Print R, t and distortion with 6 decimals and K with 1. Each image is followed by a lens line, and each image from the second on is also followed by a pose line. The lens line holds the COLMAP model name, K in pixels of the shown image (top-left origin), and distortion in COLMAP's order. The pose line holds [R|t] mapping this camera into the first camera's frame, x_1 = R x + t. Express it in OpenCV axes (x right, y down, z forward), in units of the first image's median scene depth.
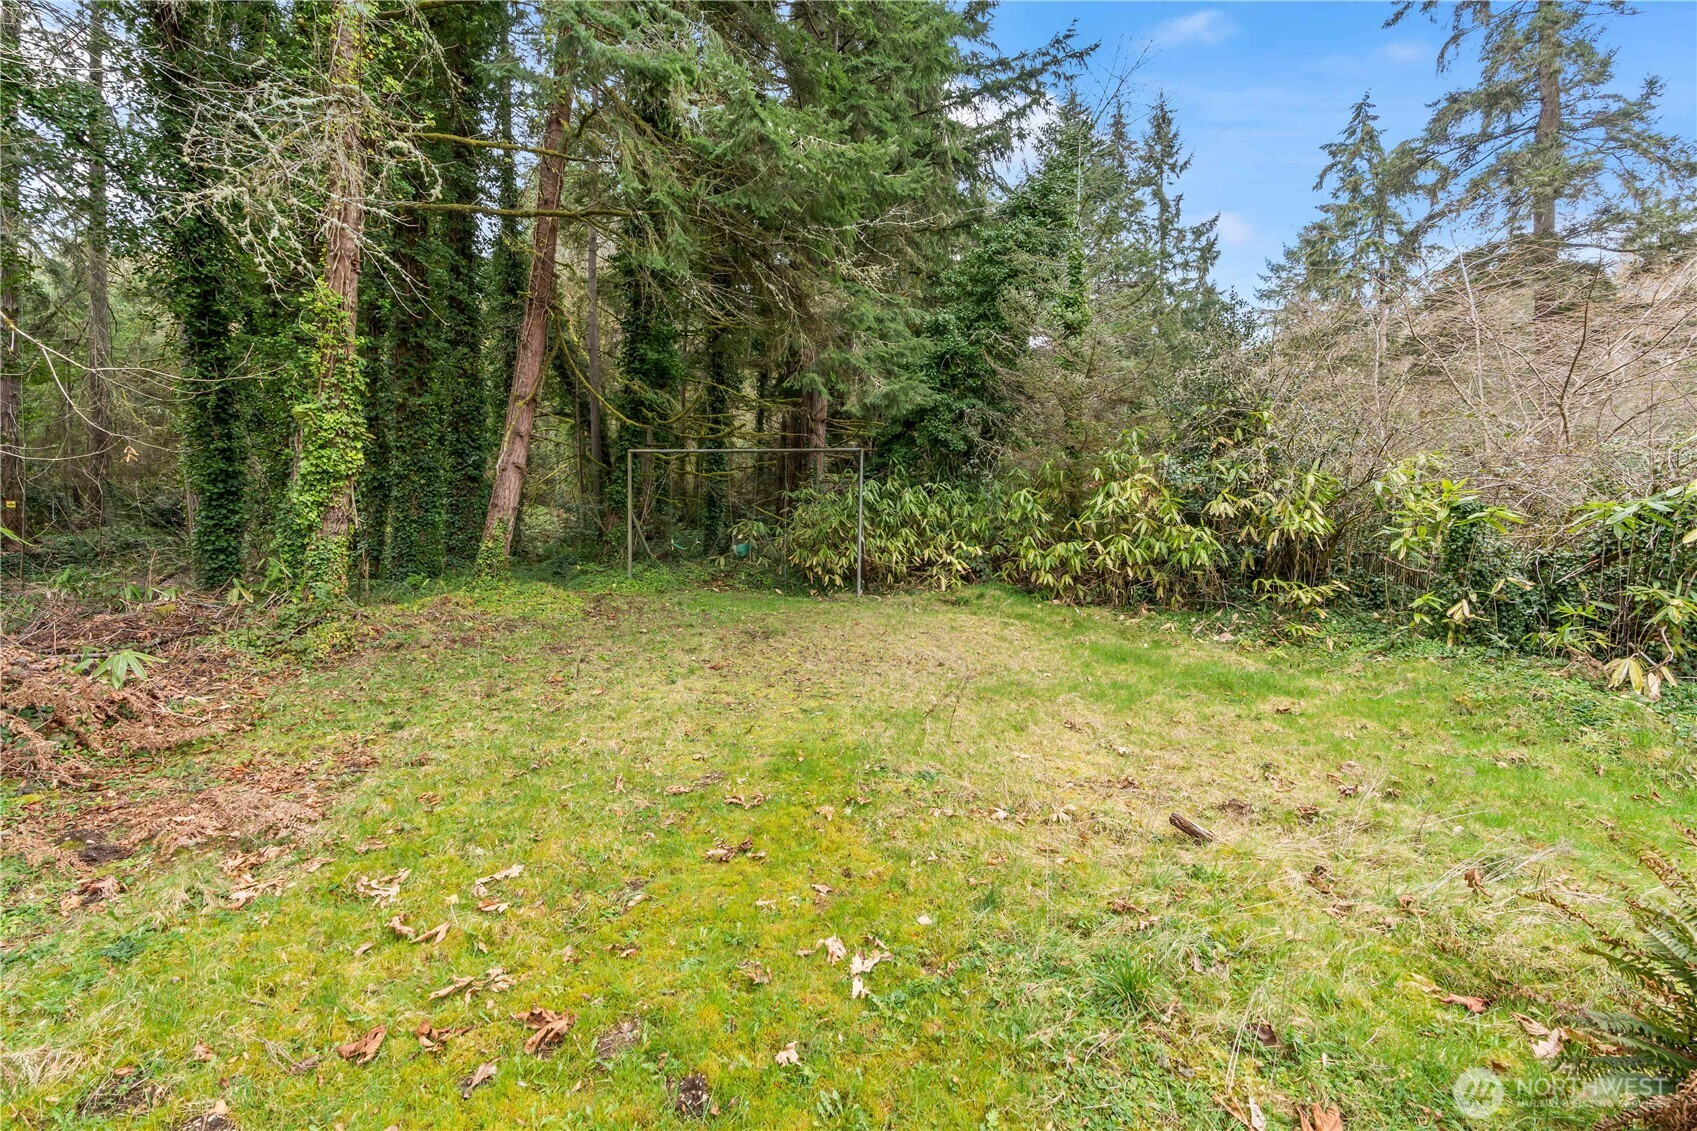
lens RADIAL K [[772.6, 0, 850.3], [0, 772.6, 565.1], [0, 0, 1]] dist [-0.011544, 0.004927]
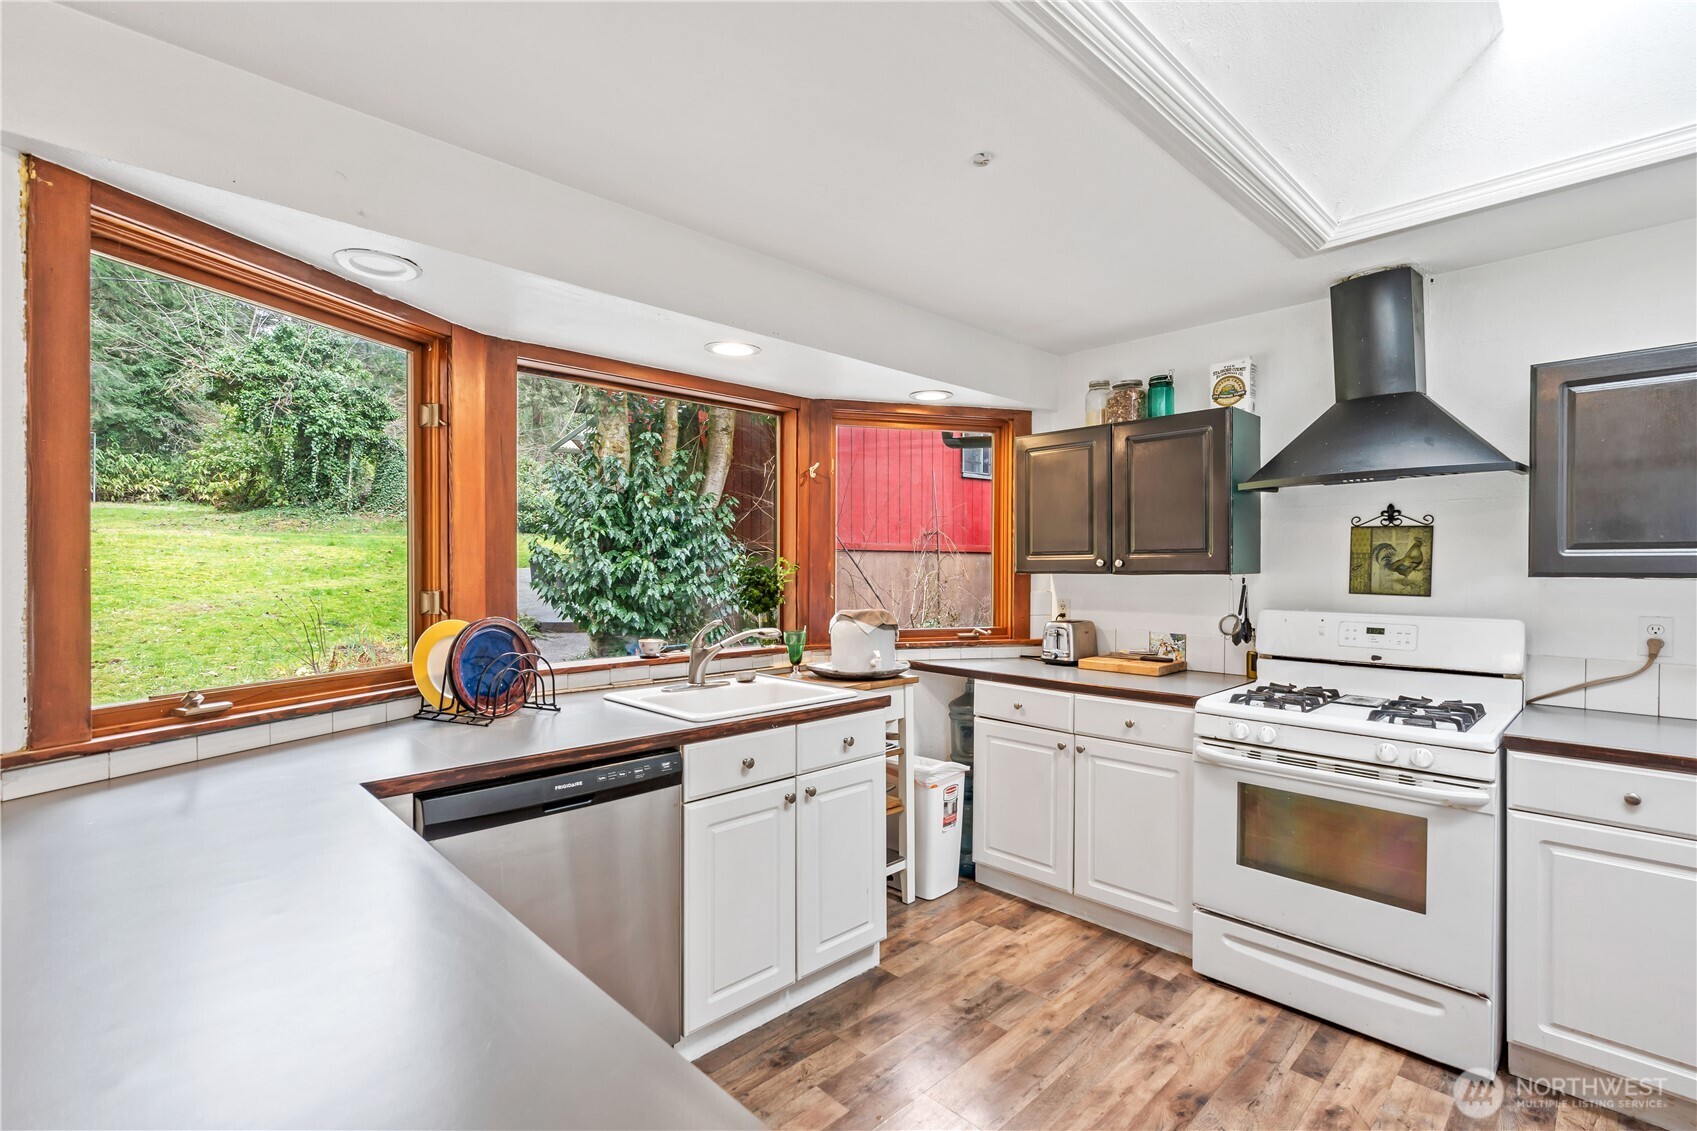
lens RADIAL K [[772.6, 0, 842.4], [0, 772.6, 571.4], [0, 0, 1]] dist [-0.011544, 0.004927]
pose [[0.652906, -0.013676, 0.757316, -0.215496], [0.015147, 0.999873, 0.004997, 0.217762], [-0.757288, 0.008209, 0.653030, -1.676442]]
